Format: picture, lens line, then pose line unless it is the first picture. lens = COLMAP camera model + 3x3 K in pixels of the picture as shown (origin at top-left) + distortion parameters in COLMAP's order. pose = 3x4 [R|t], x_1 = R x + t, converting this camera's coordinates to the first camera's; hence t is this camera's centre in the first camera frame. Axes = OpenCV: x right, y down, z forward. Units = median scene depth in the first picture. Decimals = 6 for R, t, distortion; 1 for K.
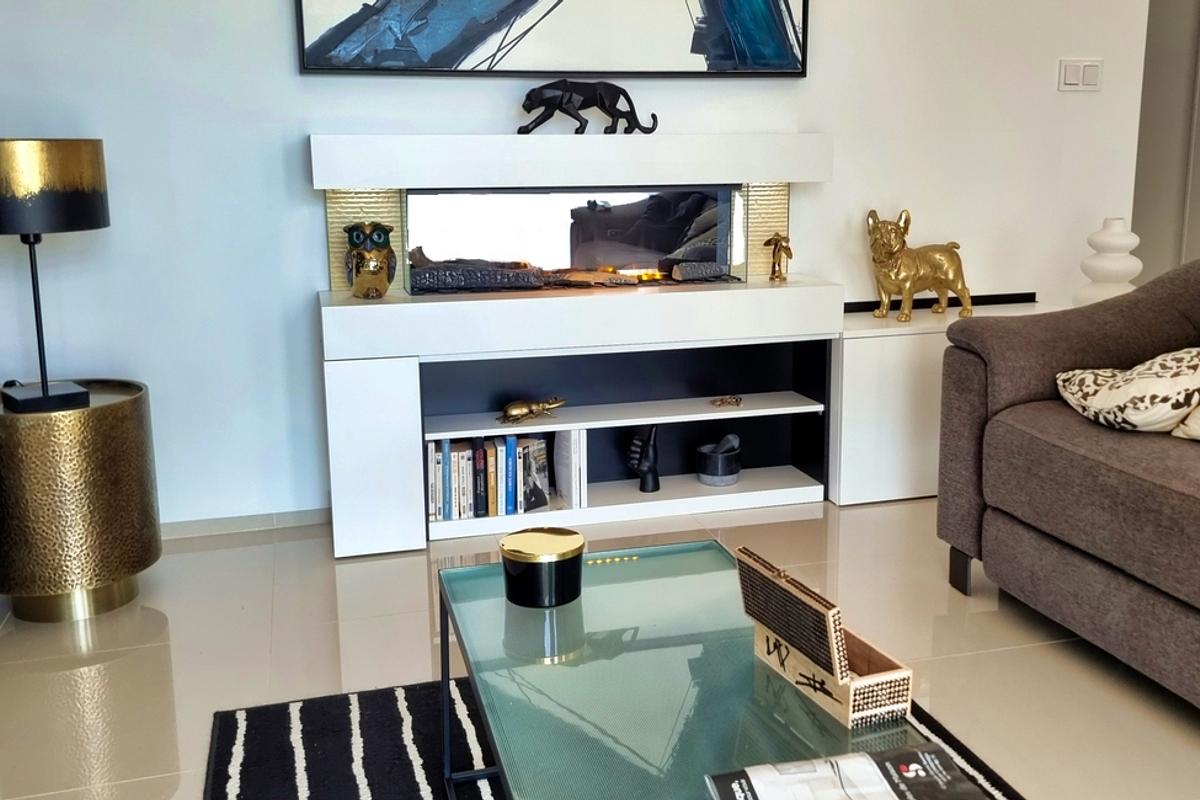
lens RADIAL K [[1038.1, 0, 604.9], [0, 1038.1, 398.2], [0, 0, 1]] dist [0.056052, -0.052056]
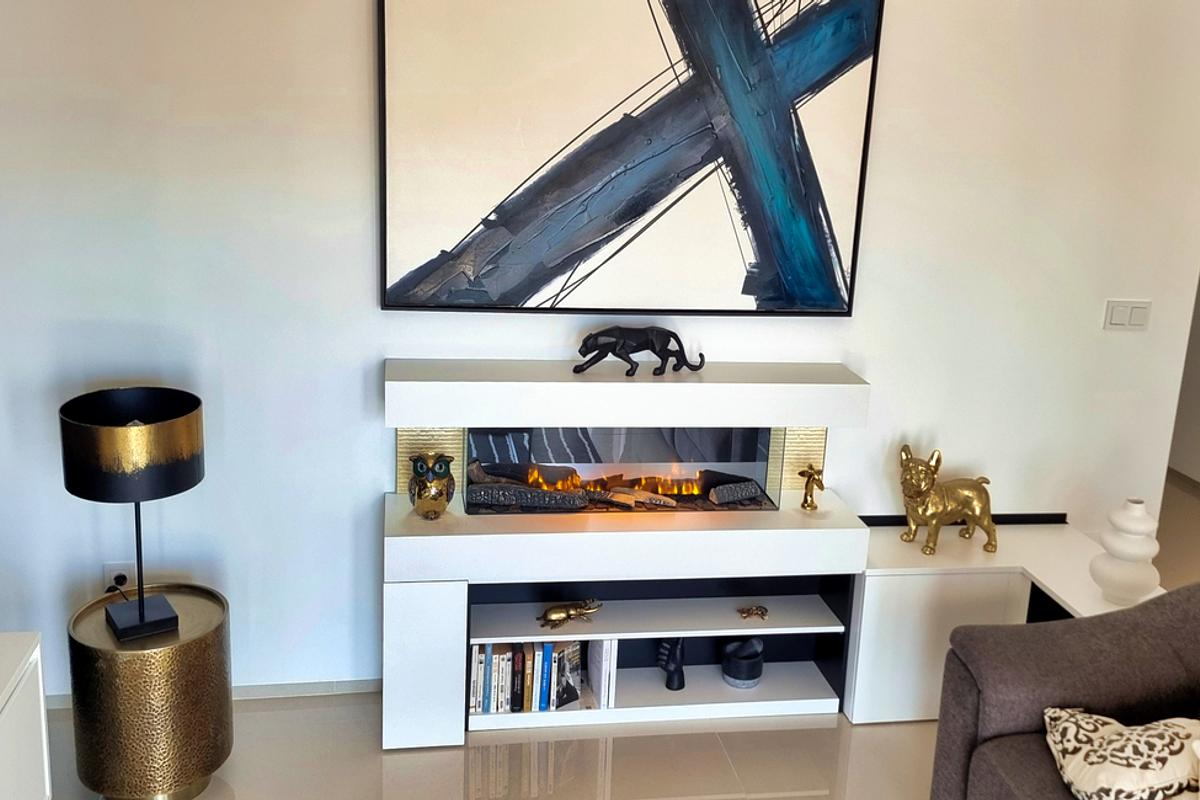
lens RADIAL K [[1038.1, 0, 602.9], [0, 1038.1, 364.7], [0, 0, 1]] dist [0.056052, -0.052056]
pose [[0.994229, 0.073456, -0.078185, 0.030852], [-0.070107, 0.996535, 0.044757, -0.308102], [0.081201, -0.039017, 0.995934, -0.074404]]
